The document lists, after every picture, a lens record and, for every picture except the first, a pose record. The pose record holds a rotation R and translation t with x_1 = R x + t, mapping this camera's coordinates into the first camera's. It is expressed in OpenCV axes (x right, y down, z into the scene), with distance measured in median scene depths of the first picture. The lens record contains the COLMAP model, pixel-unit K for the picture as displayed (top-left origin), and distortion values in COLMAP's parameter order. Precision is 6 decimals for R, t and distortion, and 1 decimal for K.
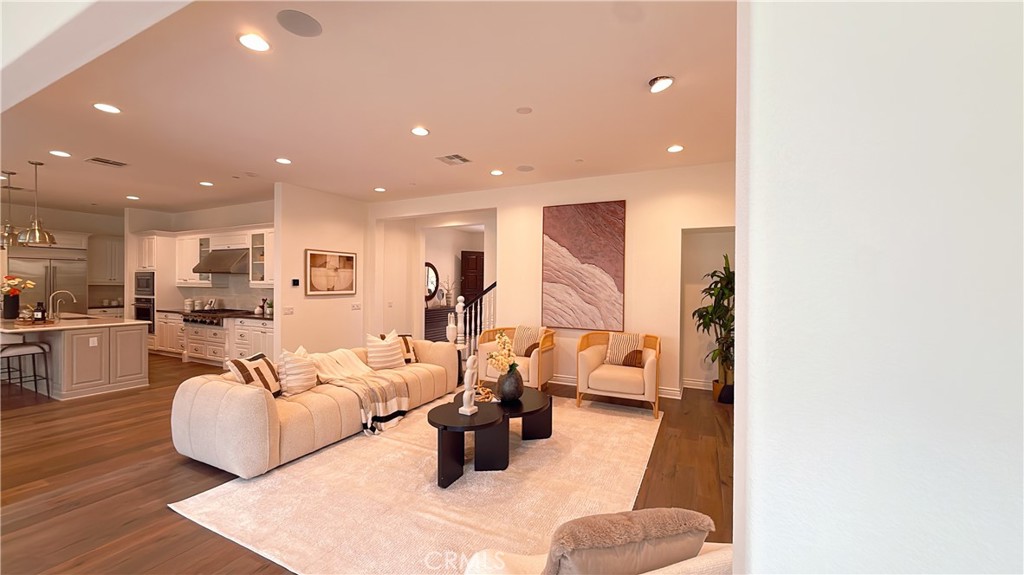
lens RADIAL K [[390.1, 0, 512.0], [0, 390.1, 287.5], [0, 0, 1]] dist [0.000791, 0.000065]
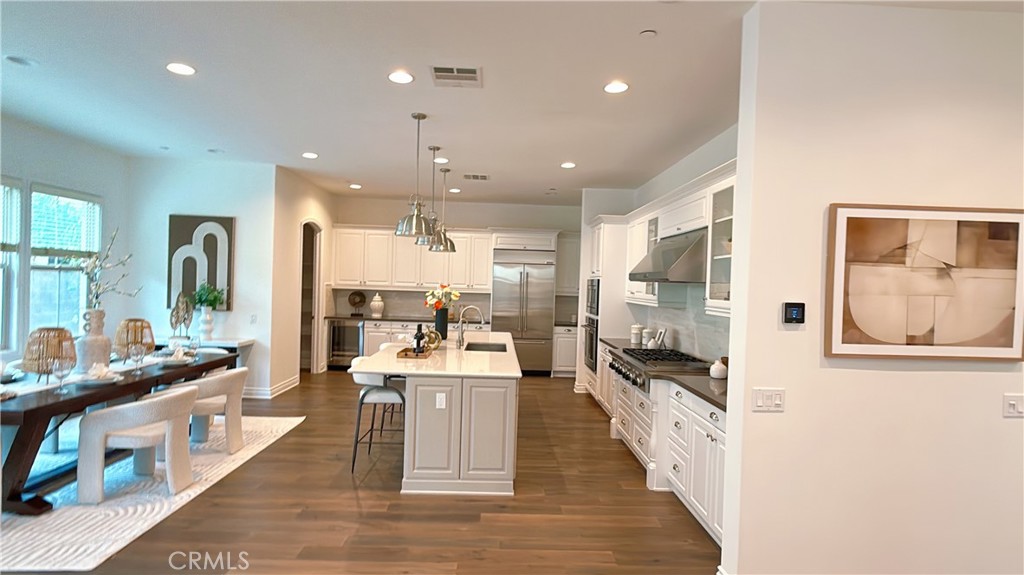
lens RADIAL K [[514.4, 0, 512.0], [0, 514.4, 287.5], [0, 0, 1]] dist [0.000405, 0.000018]
pose [[0.471110, 0.014971, -0.881947, -0.266047], [-0.037038, 0.999310, -0.002821, -0.021070], [0.881297, 0.033994, 0.471339, 0.541486]]
